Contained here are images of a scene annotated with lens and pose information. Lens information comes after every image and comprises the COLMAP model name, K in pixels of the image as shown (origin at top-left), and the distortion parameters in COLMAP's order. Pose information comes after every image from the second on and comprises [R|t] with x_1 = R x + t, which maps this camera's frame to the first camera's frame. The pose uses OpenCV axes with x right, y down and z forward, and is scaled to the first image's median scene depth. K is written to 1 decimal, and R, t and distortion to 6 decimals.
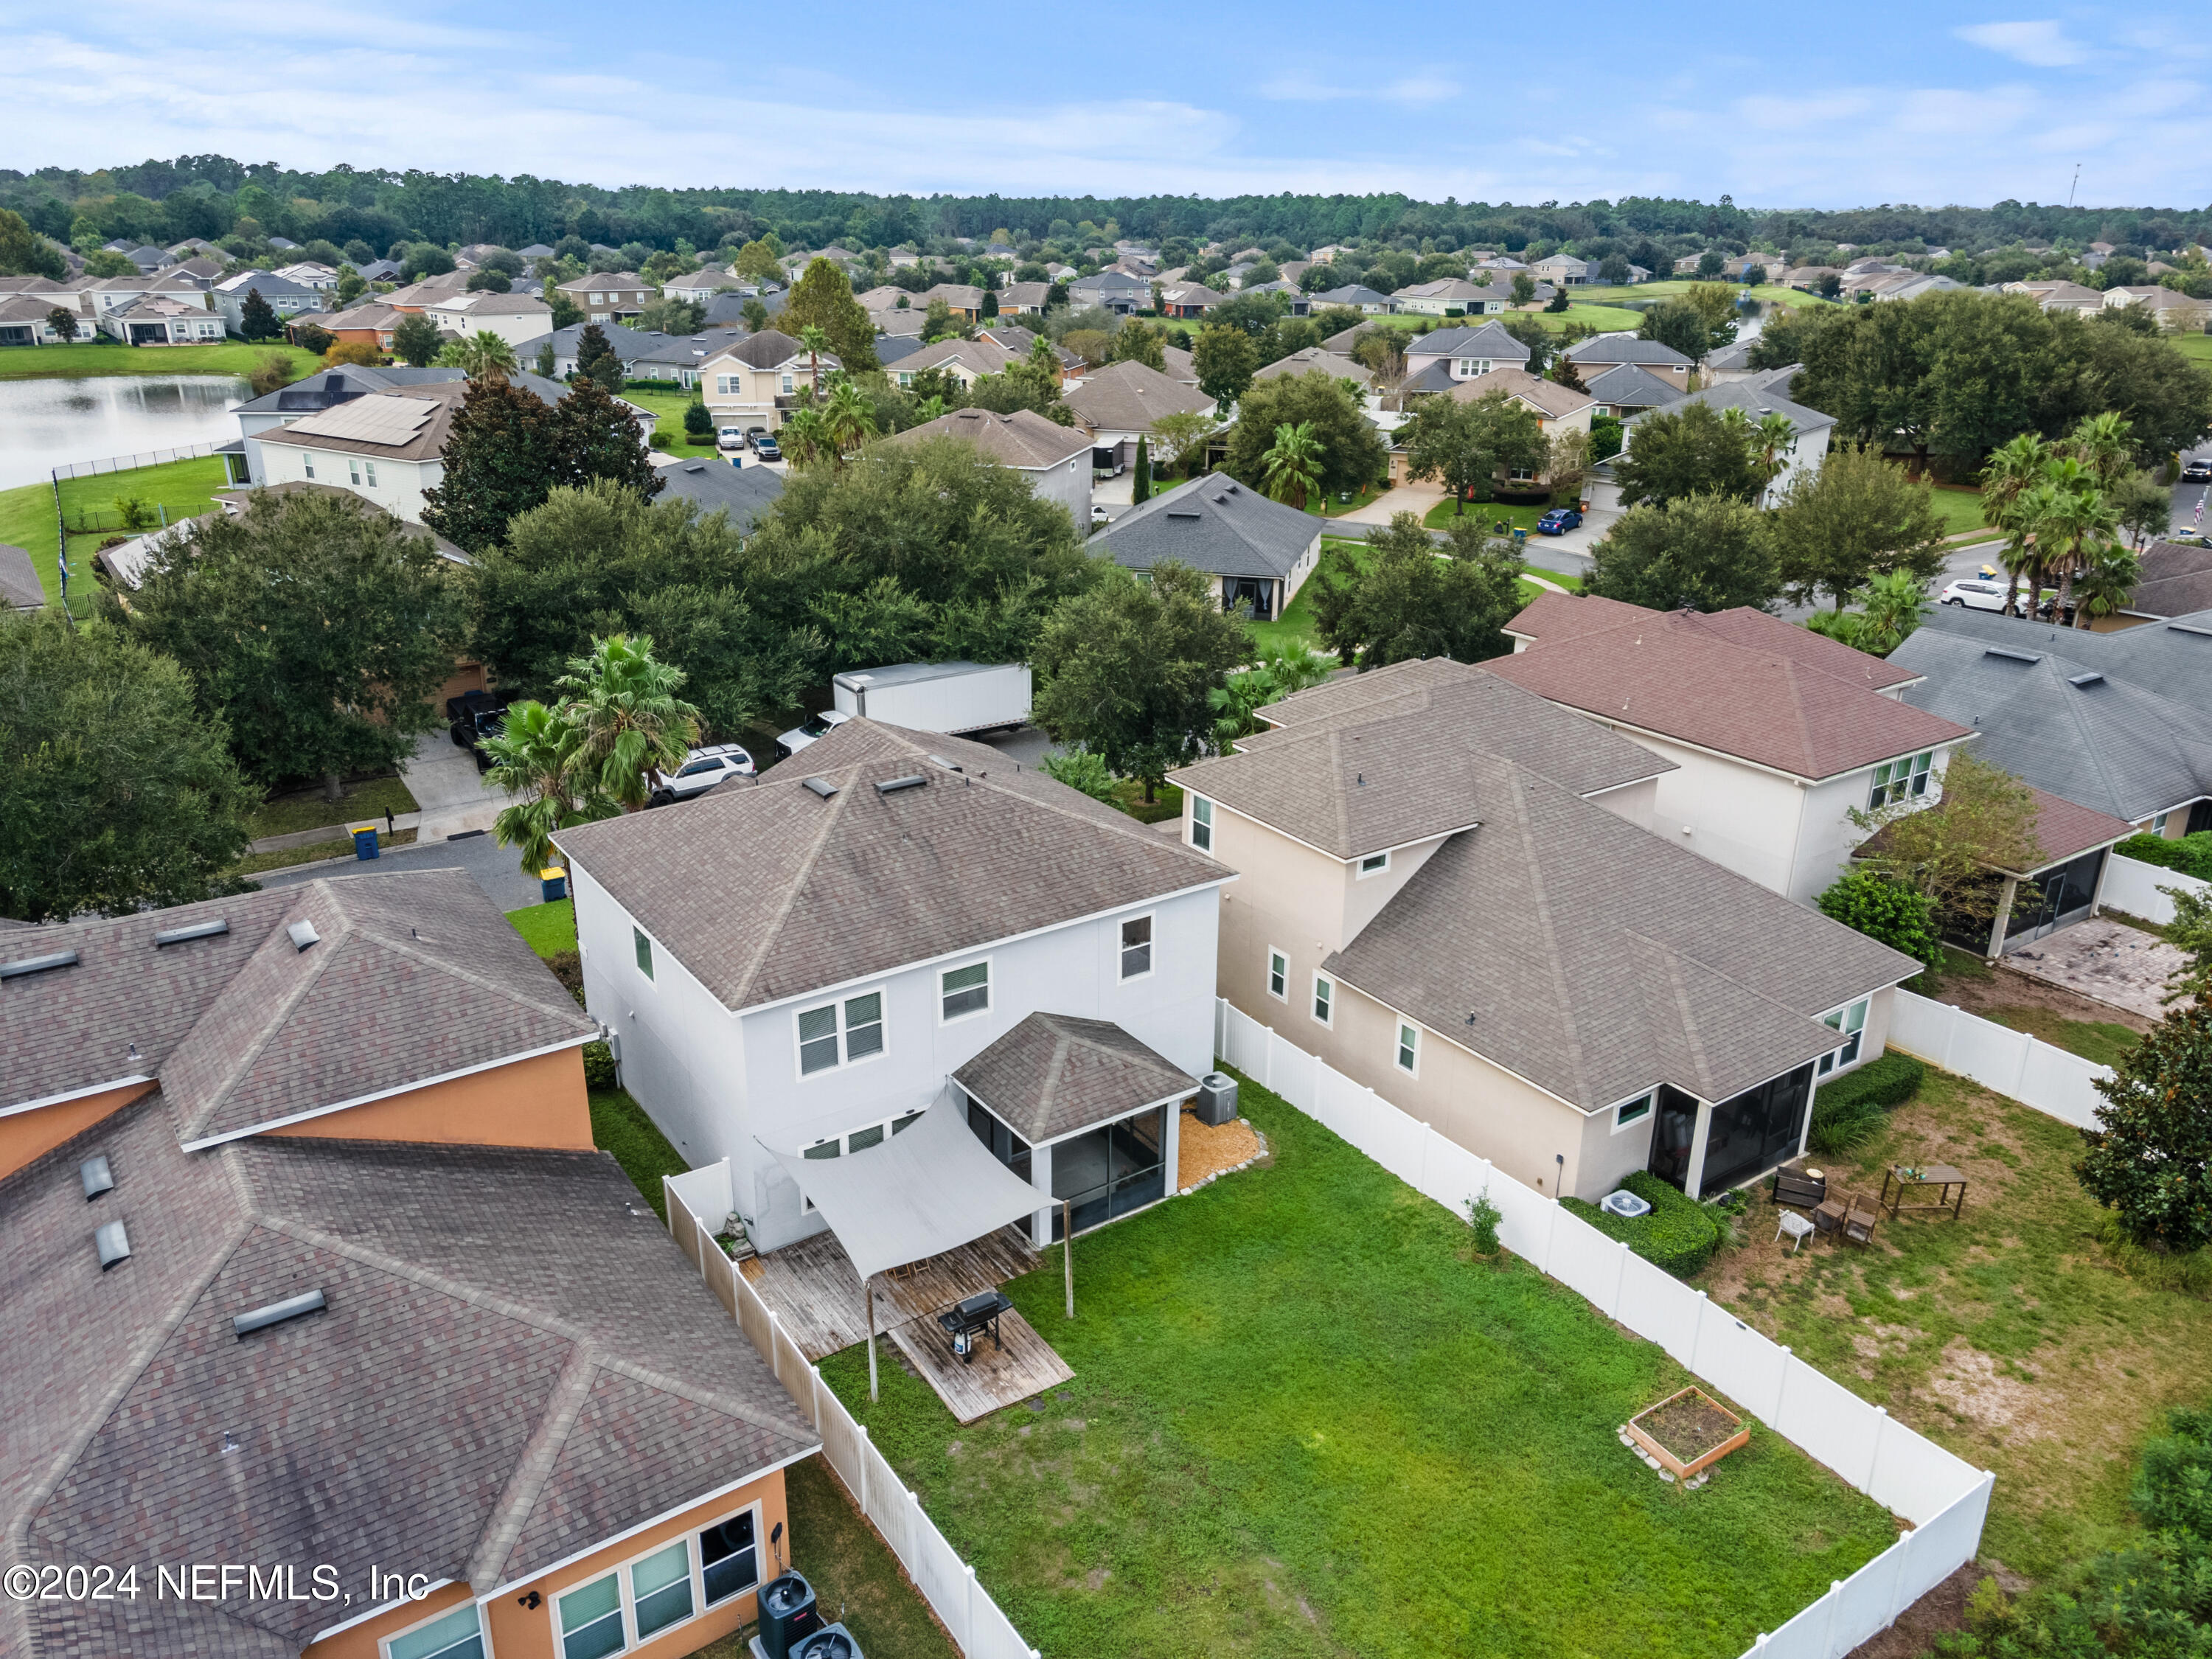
lens RADIAL K [[1612.2, 0, 1106.3], [0, 1612.2, 831.3], [0, 0, 1]] dist [0.023361, 0.024375]
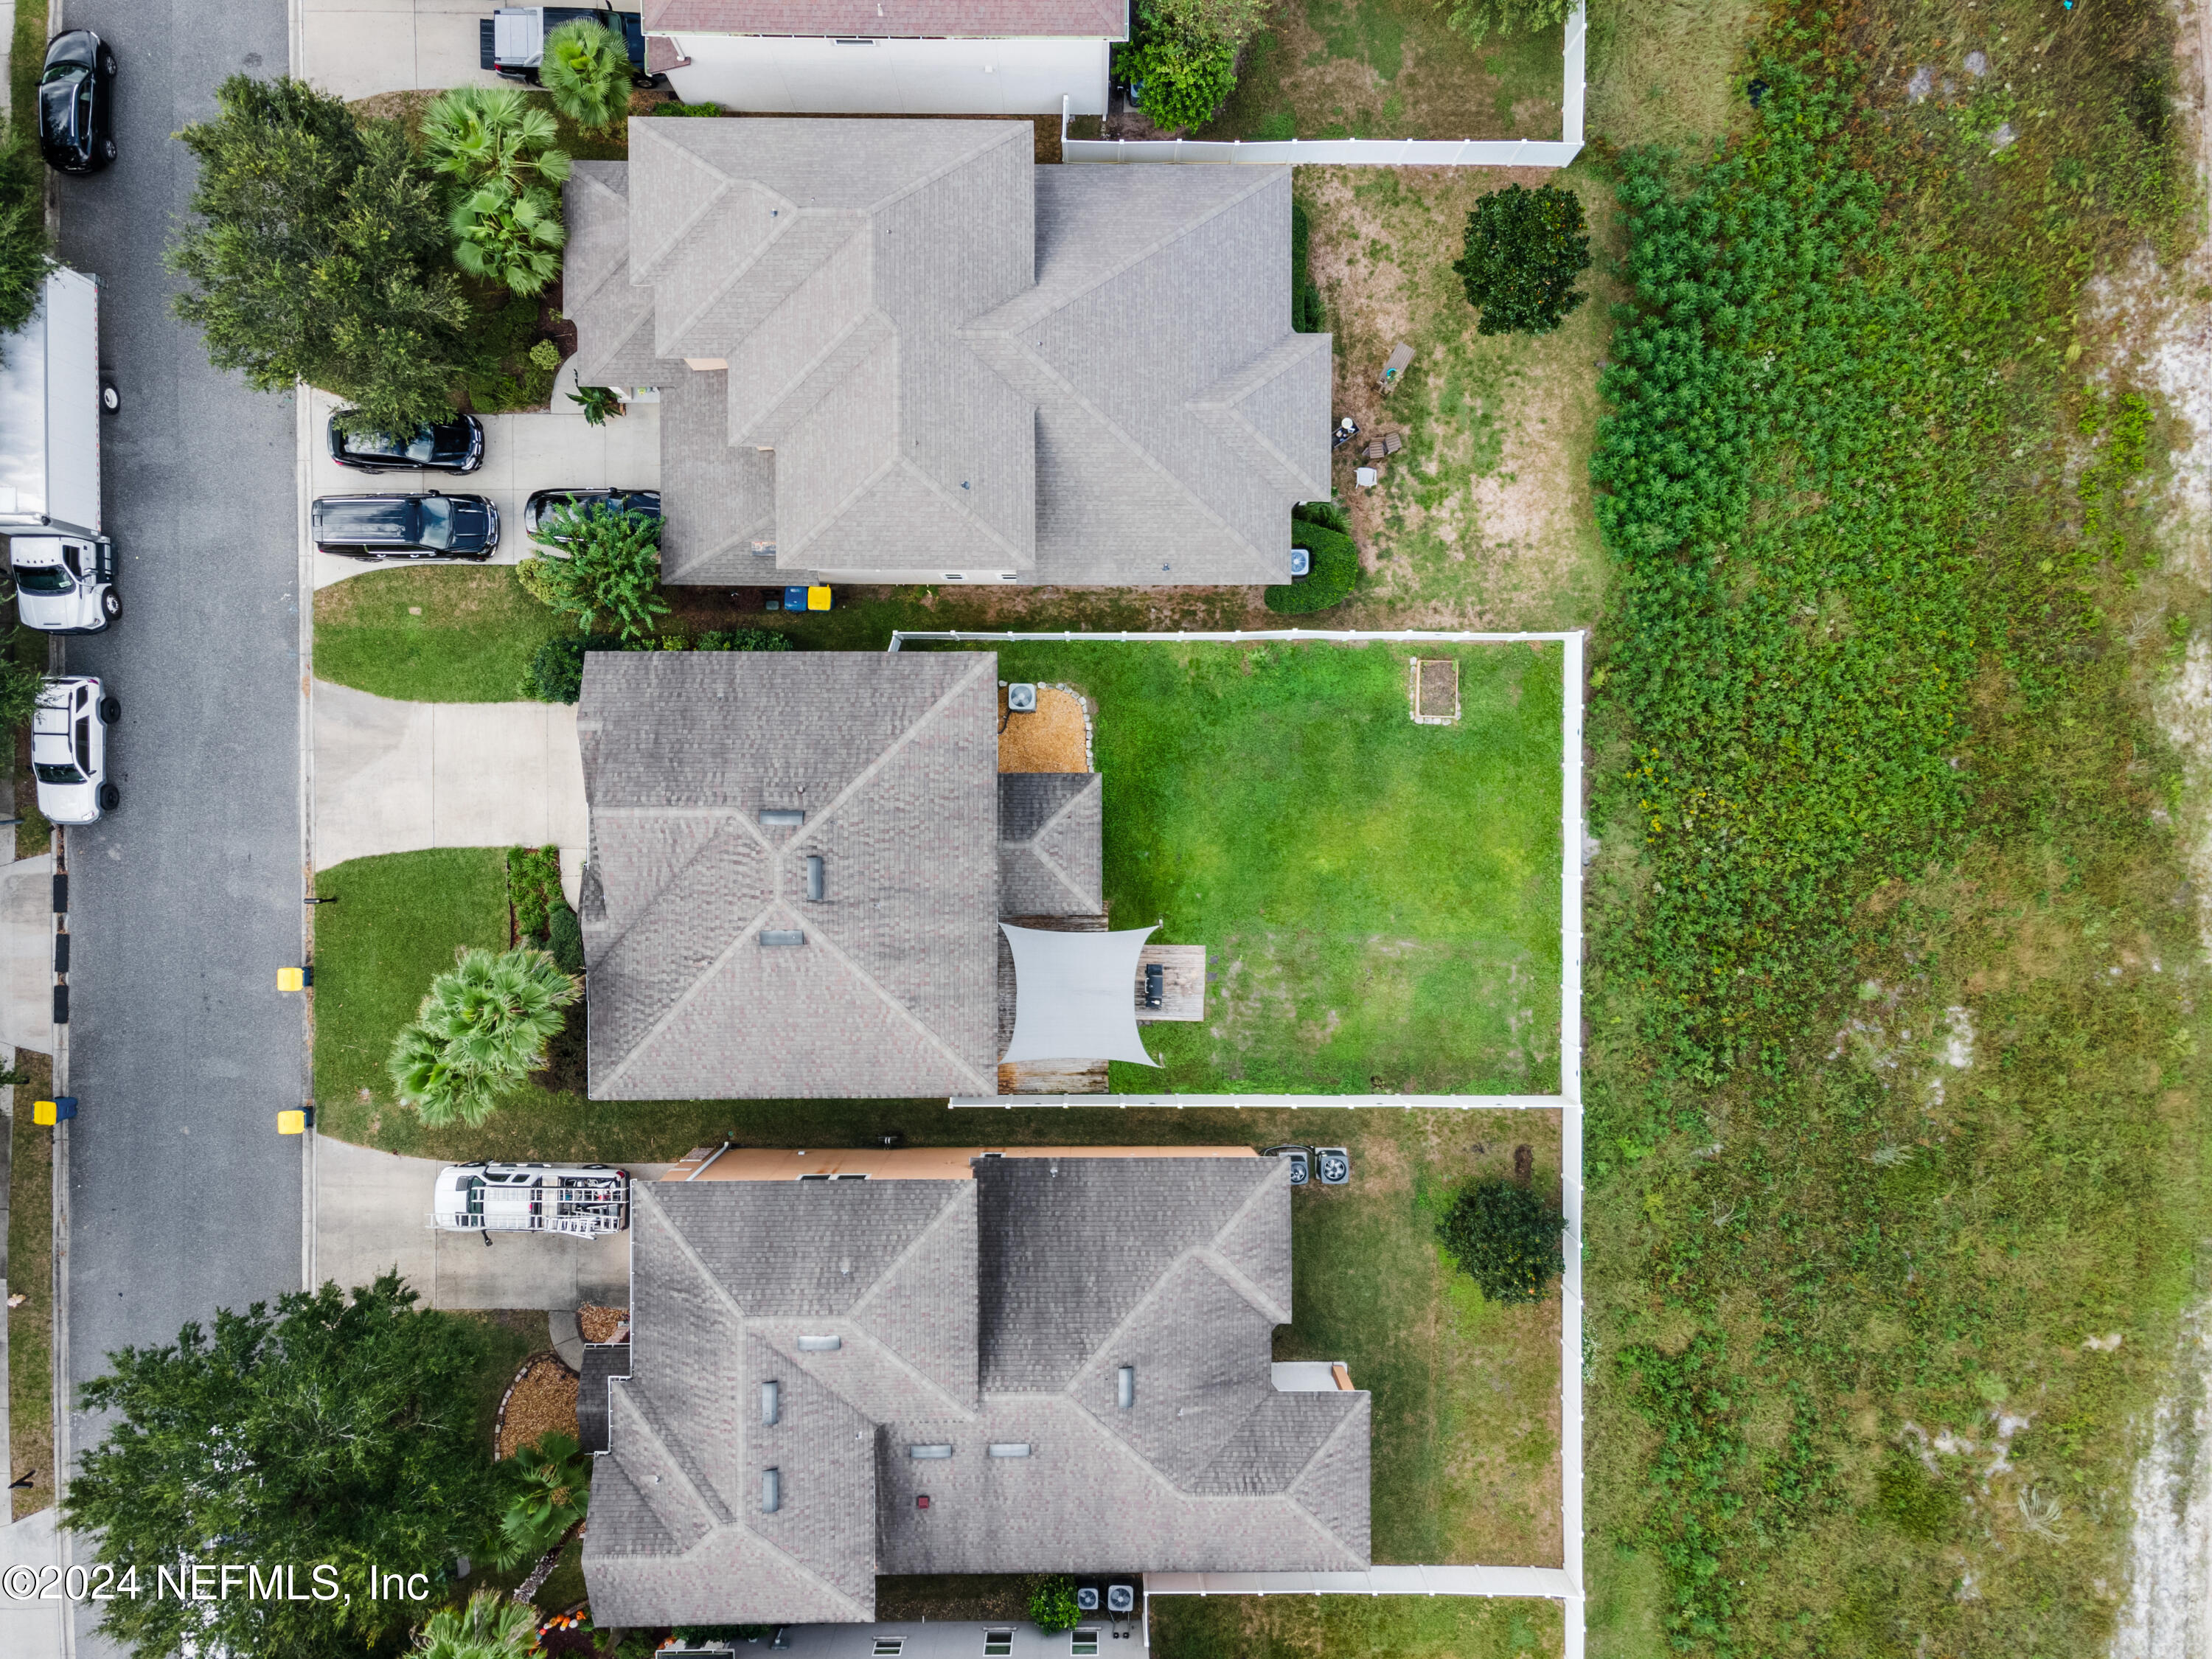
lens RADIAL K [[1612.2, 0, 1104.9], [0, 1612.2, 828.1], [0, 0, 1]] dist [0.023361, 0.024375]
pose [[0.567451, -0.823341, -0.010434, 0.037870], [0.295264, 0.191636, 0.935999, -1.195296], [-0.768647, -0.534215, 0.351847, 0.500360]]
